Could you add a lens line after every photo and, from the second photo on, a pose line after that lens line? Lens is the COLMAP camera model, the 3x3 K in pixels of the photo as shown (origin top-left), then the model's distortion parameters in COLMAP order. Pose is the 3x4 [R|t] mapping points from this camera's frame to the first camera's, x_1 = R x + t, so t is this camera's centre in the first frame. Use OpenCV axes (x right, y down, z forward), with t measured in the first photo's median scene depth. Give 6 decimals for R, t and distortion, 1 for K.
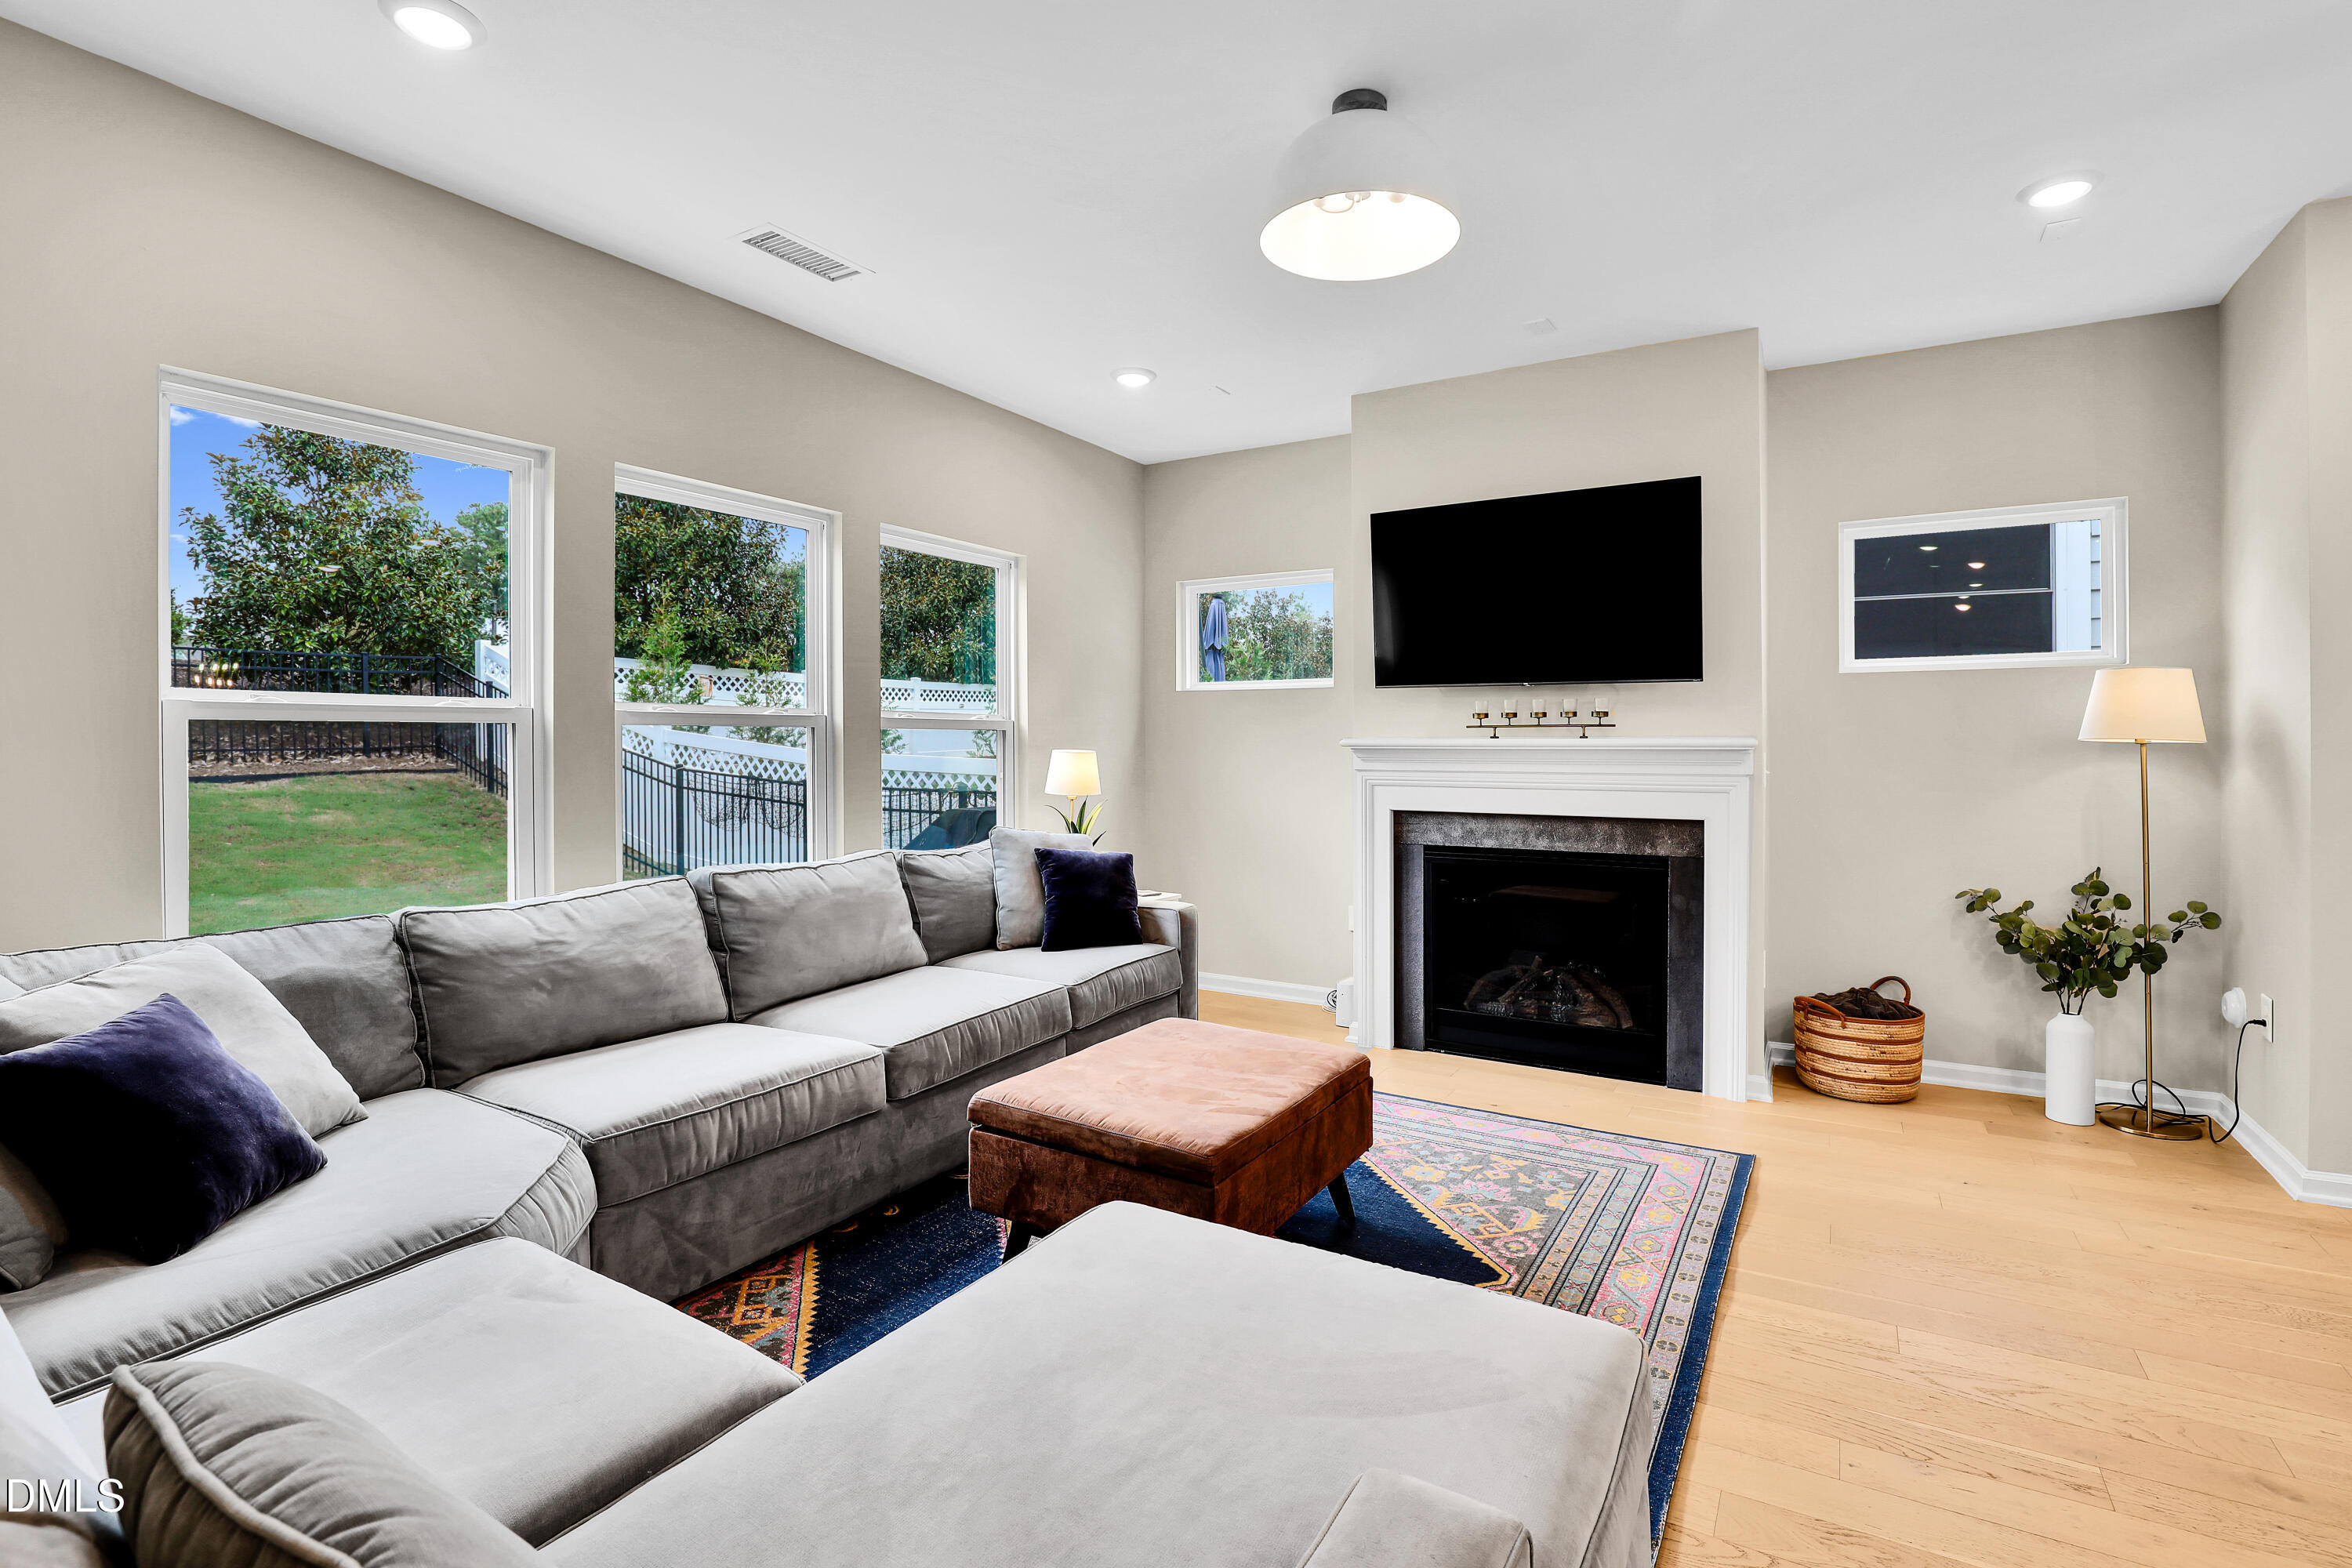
lens RADIAL K [[1084.8, 0, 1189.0], [0, 1084.8, 763.8], [0, 0, 1]] dist [-0.021244, 0.001429]
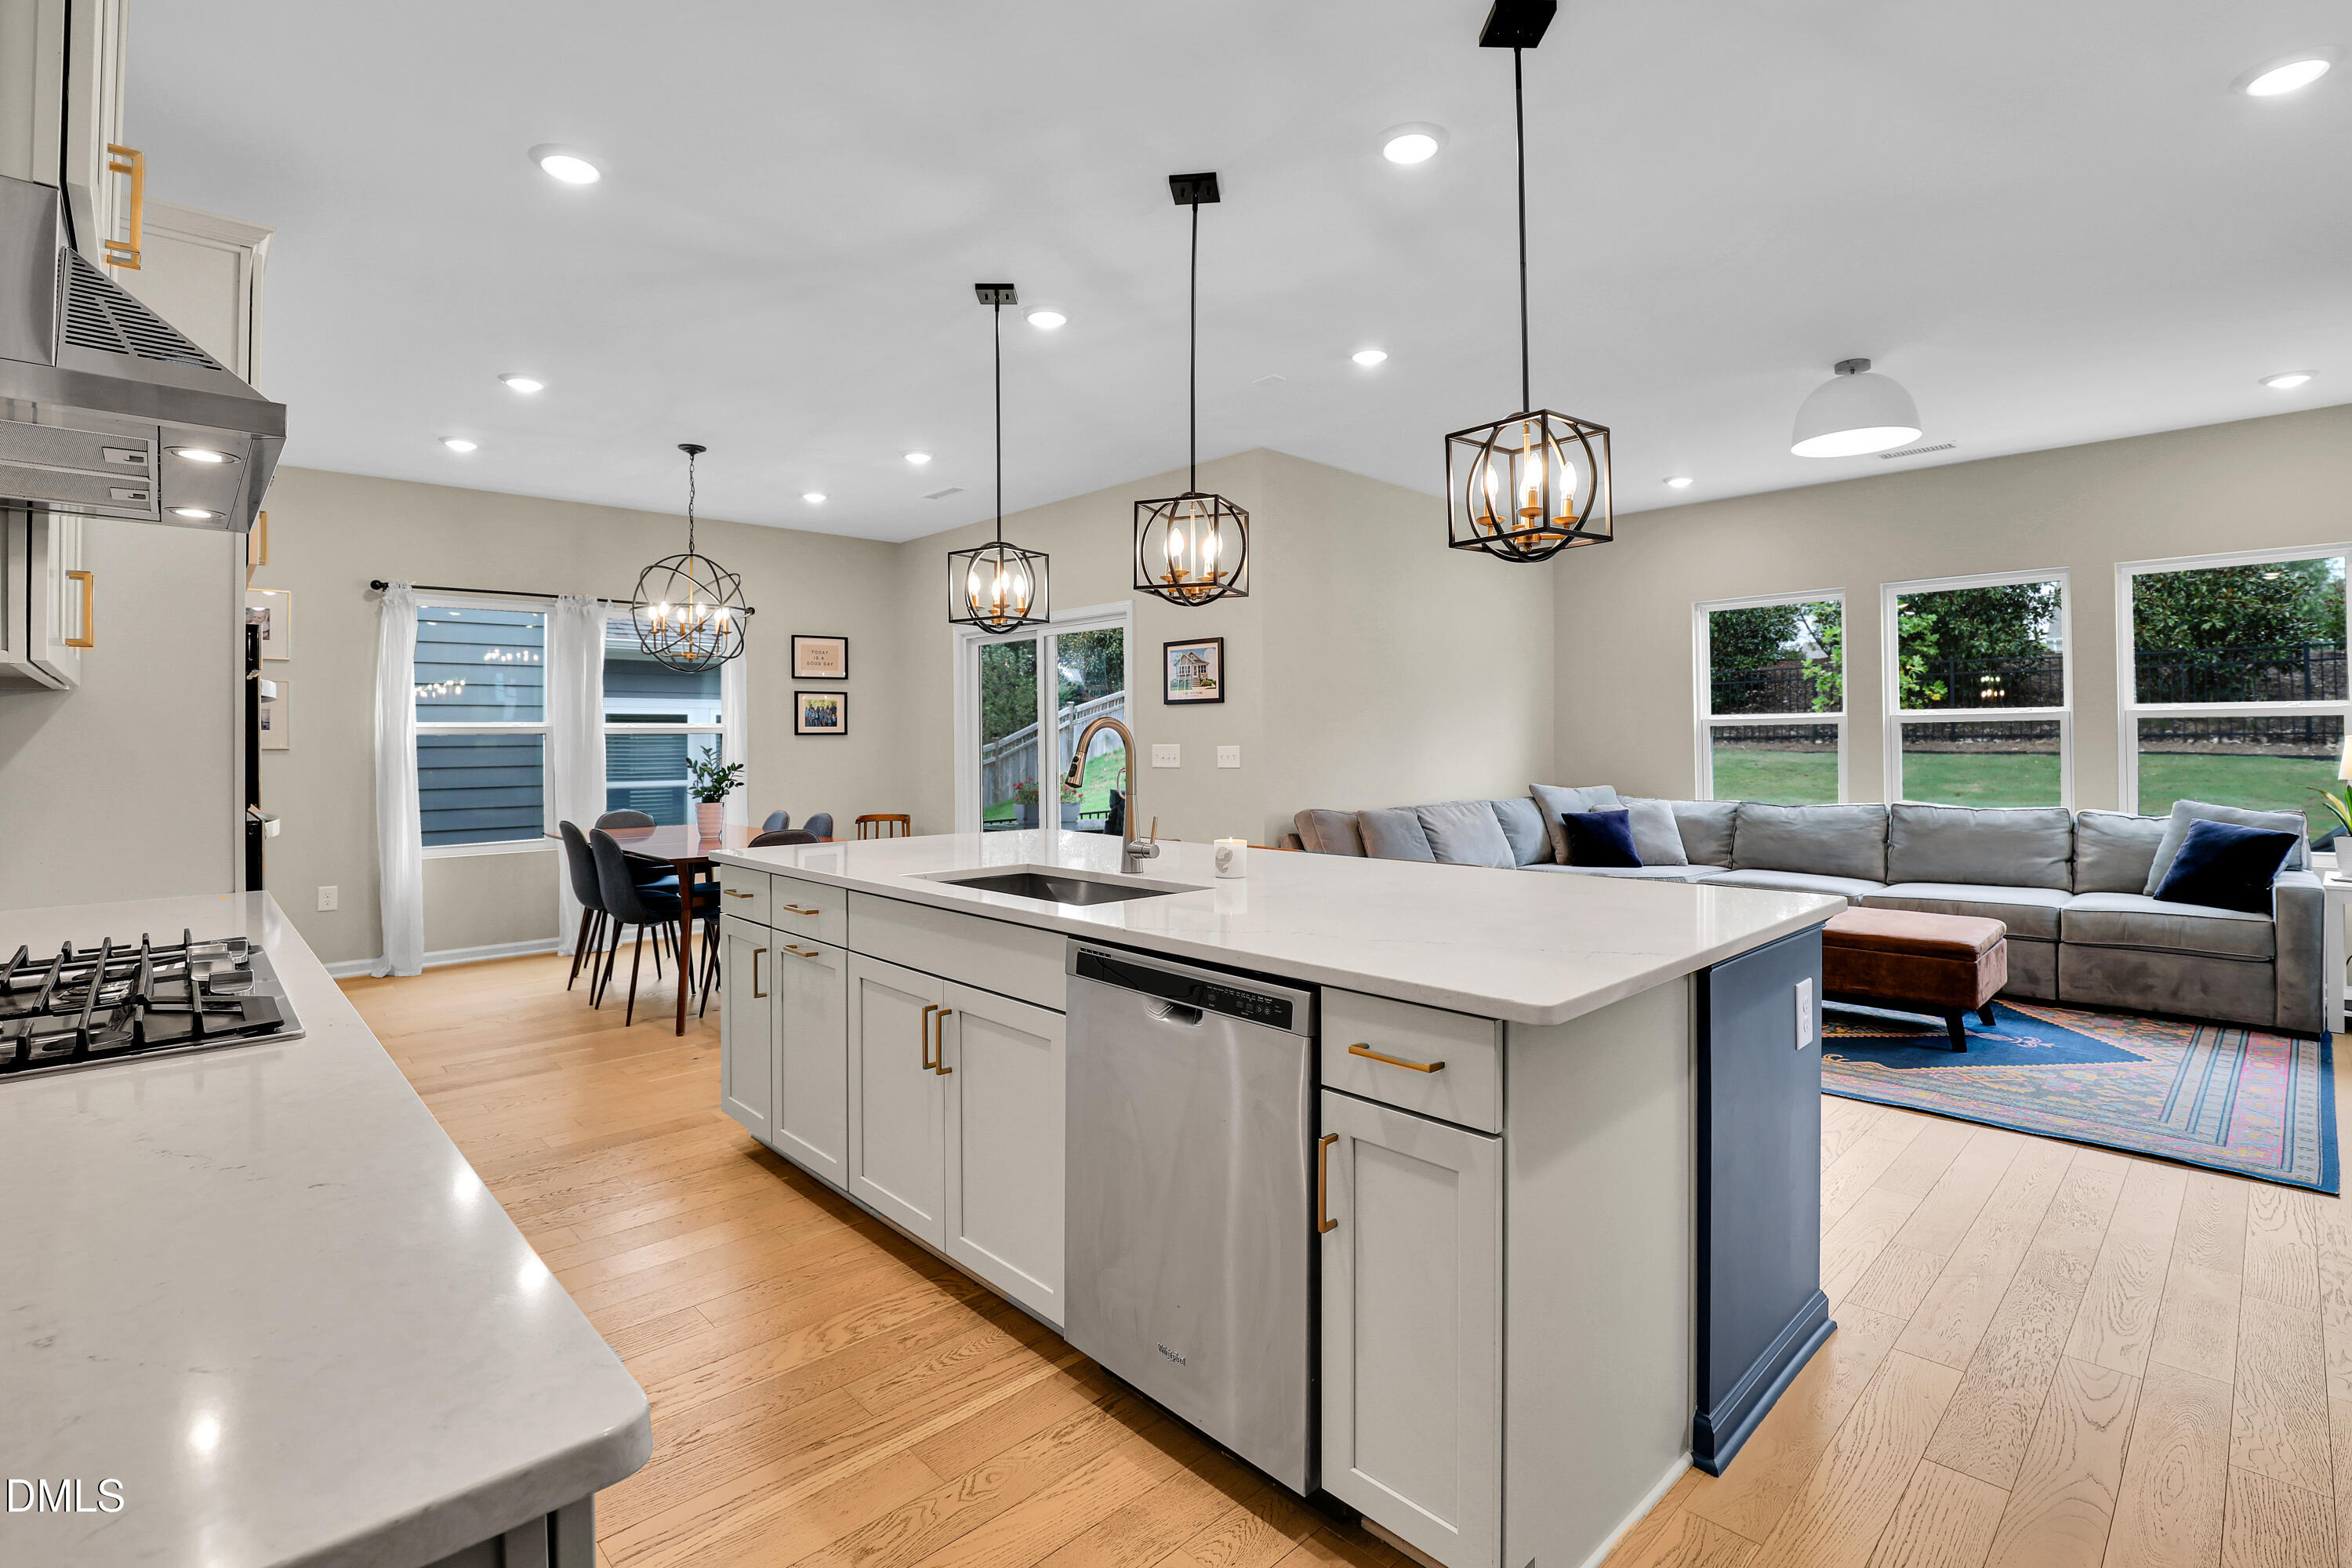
lens RADIAL K [[1098.2, 0, 1189.5], [0, 1098.2, 717.3], [0, 0, 1]] dist [-0.042139, 0.011818]
pose [[-0.260204, -0.020235, -0.965342, 1.356078], [-0.004333, 0.999795, -0.019789, -0.002057], [0.965544, -0.000966, -0.260238, 0.270667]]
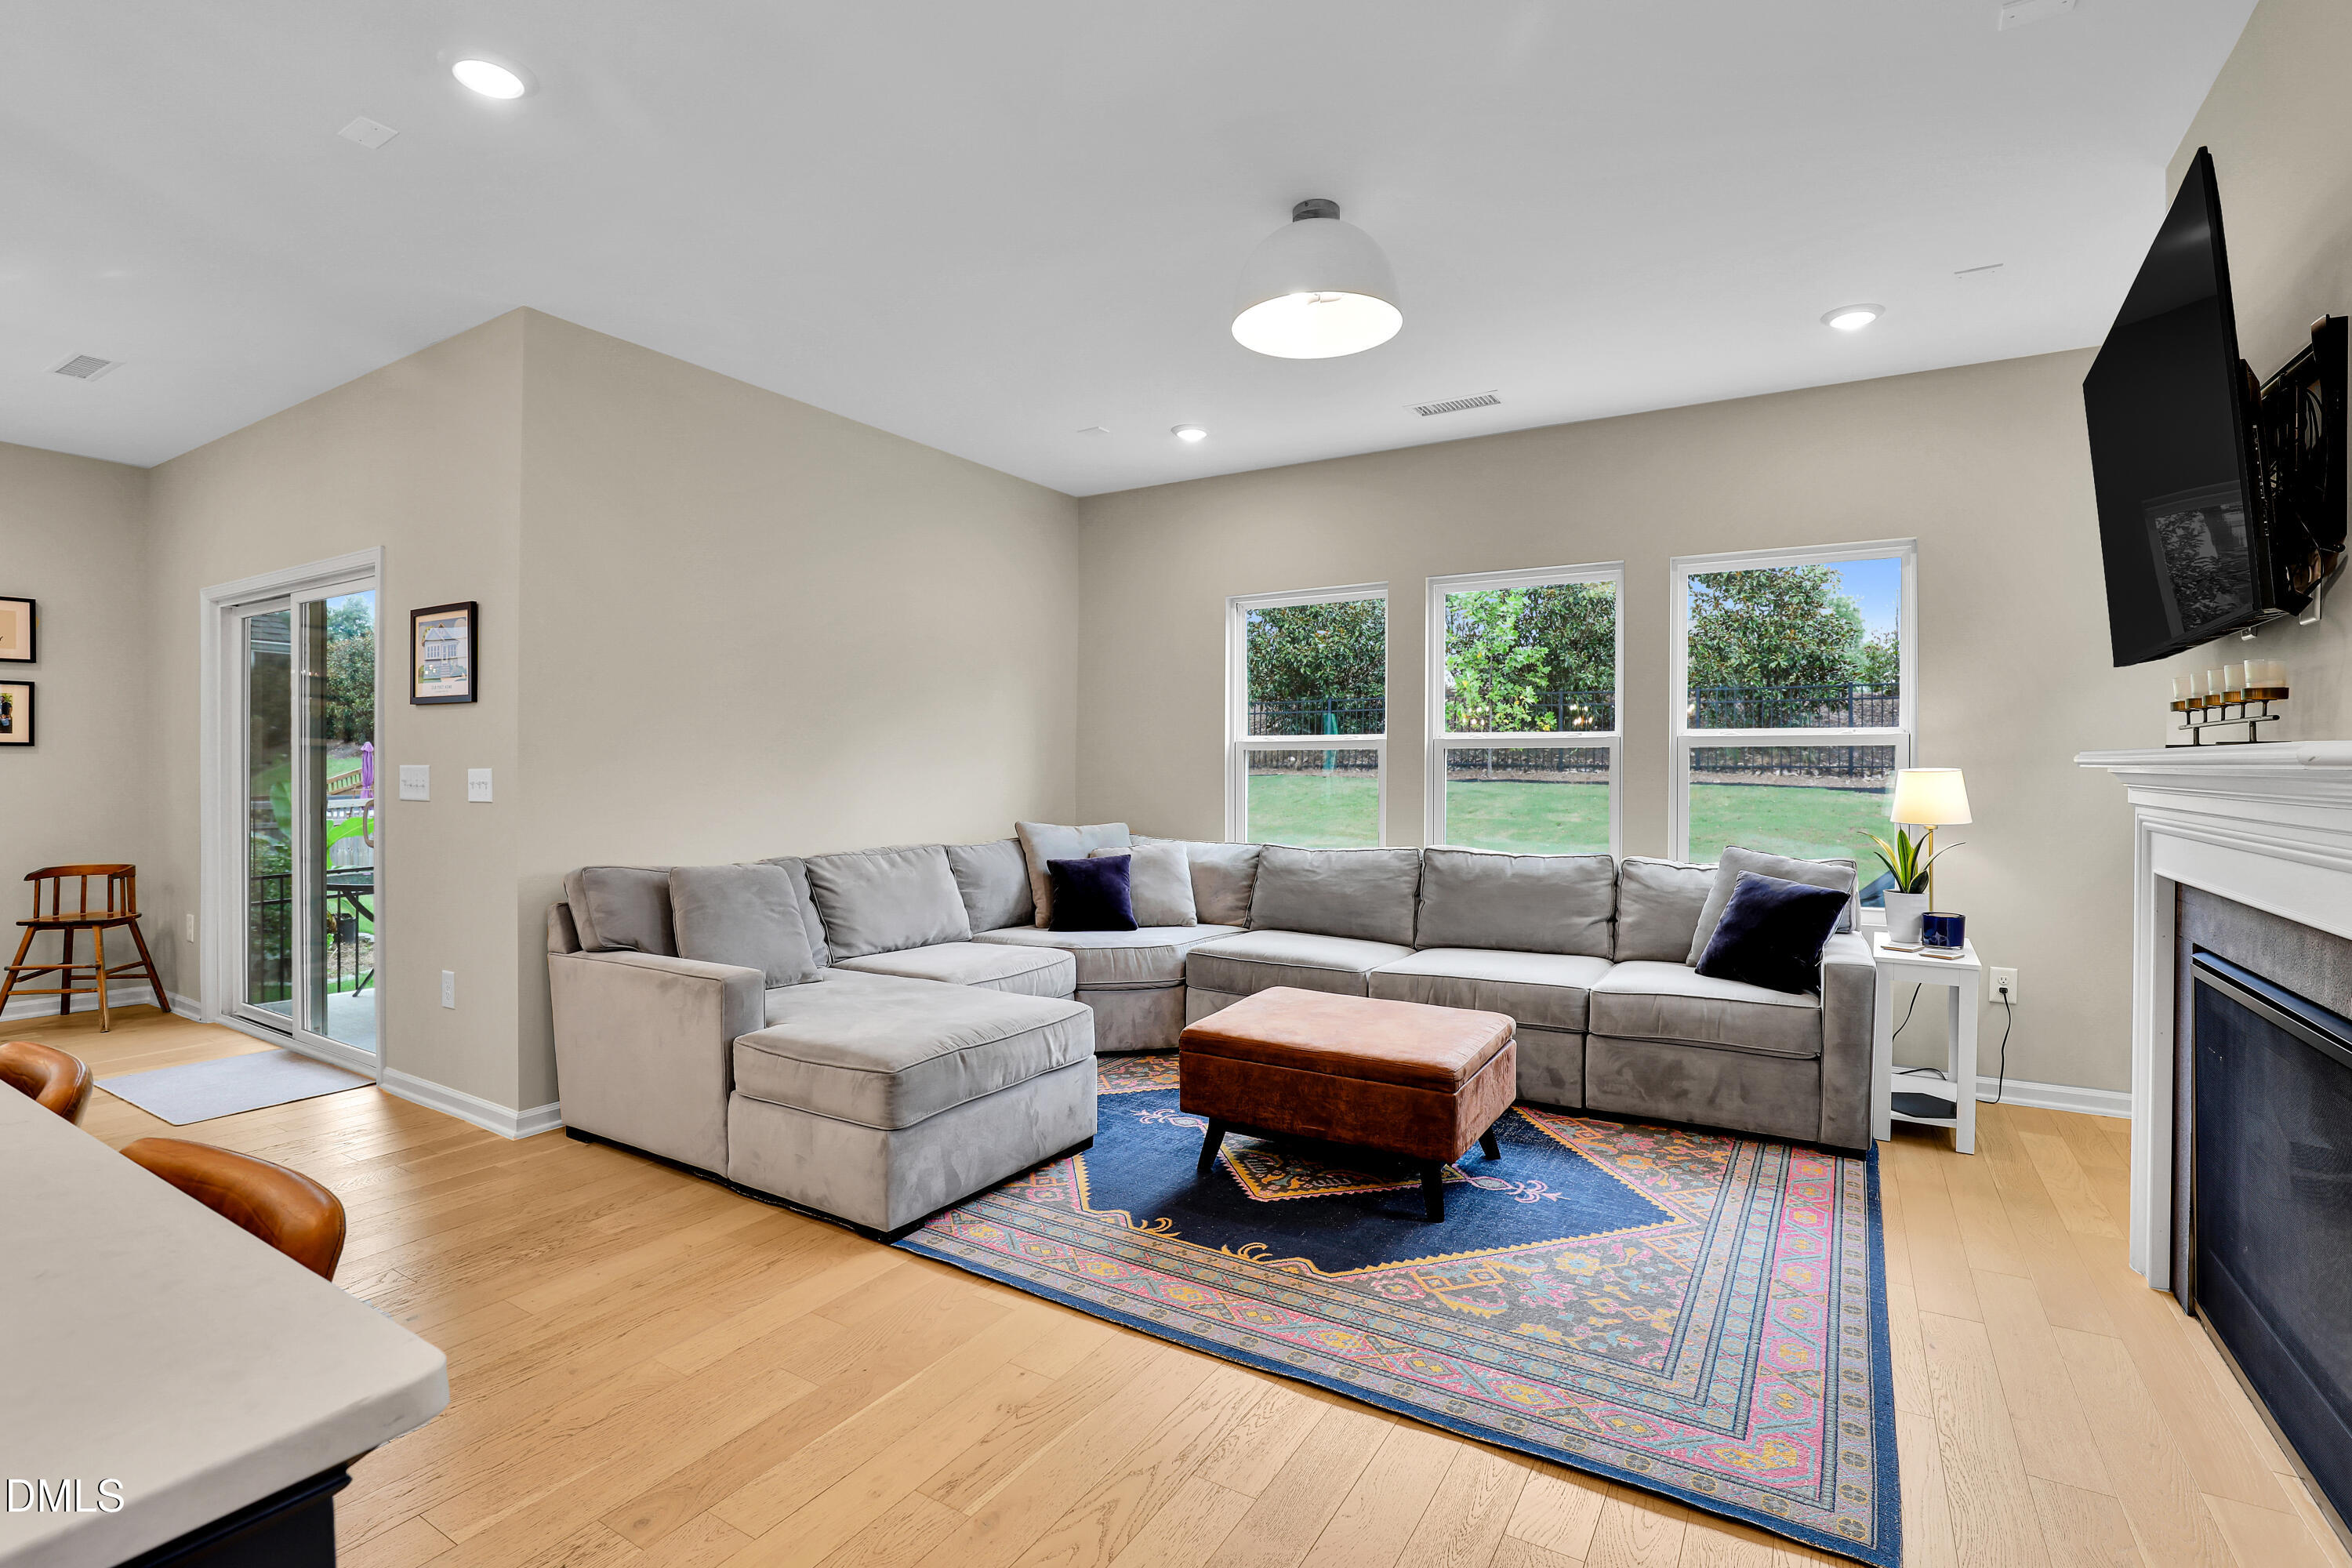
lens RADIAL K [[1084.8, 0, 1189.0], [0, 1084.8, 763.8], [0, 0, 1]] dist [-0.021244, 0.001429]
pose [[-0.000212, -0.002007, -0.999998, 0.858334], [-0.014821, 0.999888, -0.002003, -0.004287], [0.999890, 0.014820, -0.000241, 0.559453]]
